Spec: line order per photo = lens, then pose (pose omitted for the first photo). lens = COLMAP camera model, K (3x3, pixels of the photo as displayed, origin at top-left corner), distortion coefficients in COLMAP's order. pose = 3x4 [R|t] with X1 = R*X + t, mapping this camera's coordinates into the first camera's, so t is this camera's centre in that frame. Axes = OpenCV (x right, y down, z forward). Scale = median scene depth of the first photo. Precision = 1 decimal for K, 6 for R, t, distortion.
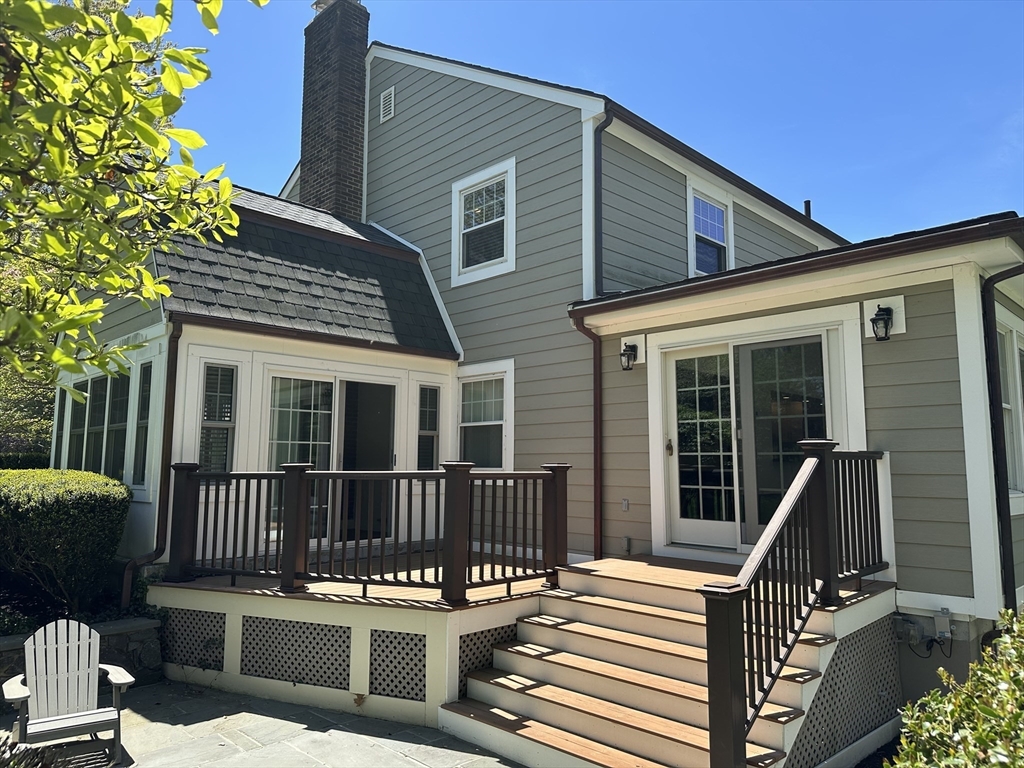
lens RADIAL K [[716.6, 0, 507.6], [0, 716.6, 388.4], [0, 0, 1]] dist [0.049317, -0.056141]
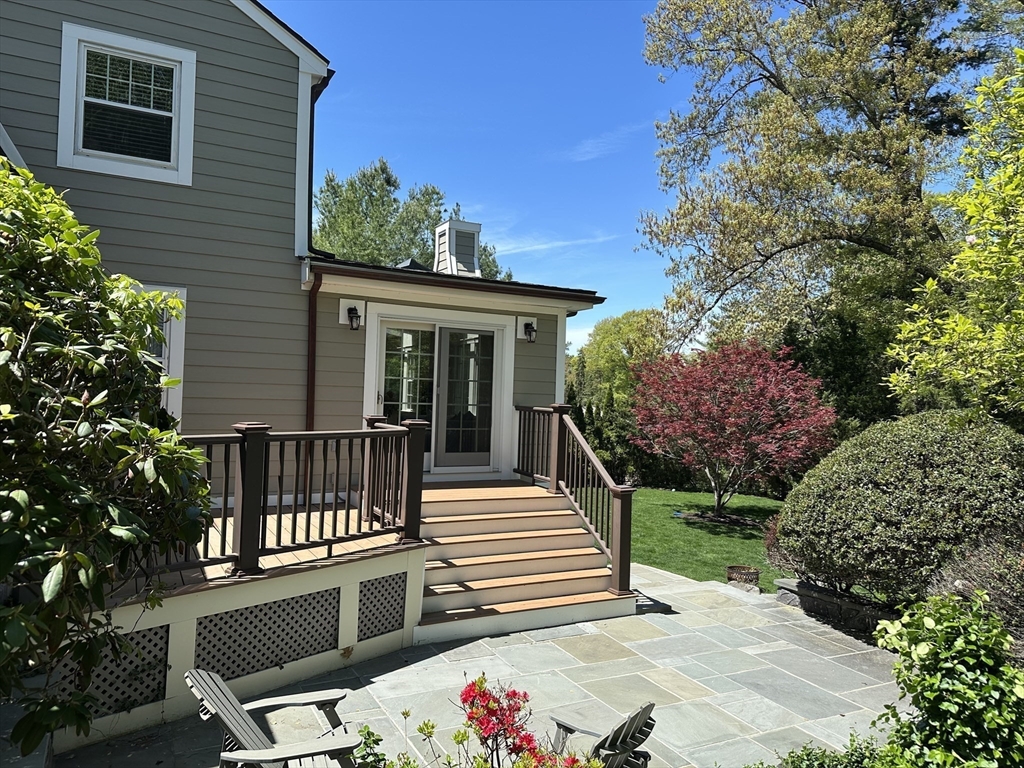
lens RADIAL K [[716.6, 0, 508.1], [0, 716.6, 381.2], [0, 0, 1]] dist [0.049317, -0.056141]
pose [[0.288128, 0.017897, 0.957425, -1.041412], [-0.143524, 0.989339, 0.024699, -0.009074], [-0.946775, -0.144530, 0.287625, 0.498377]]
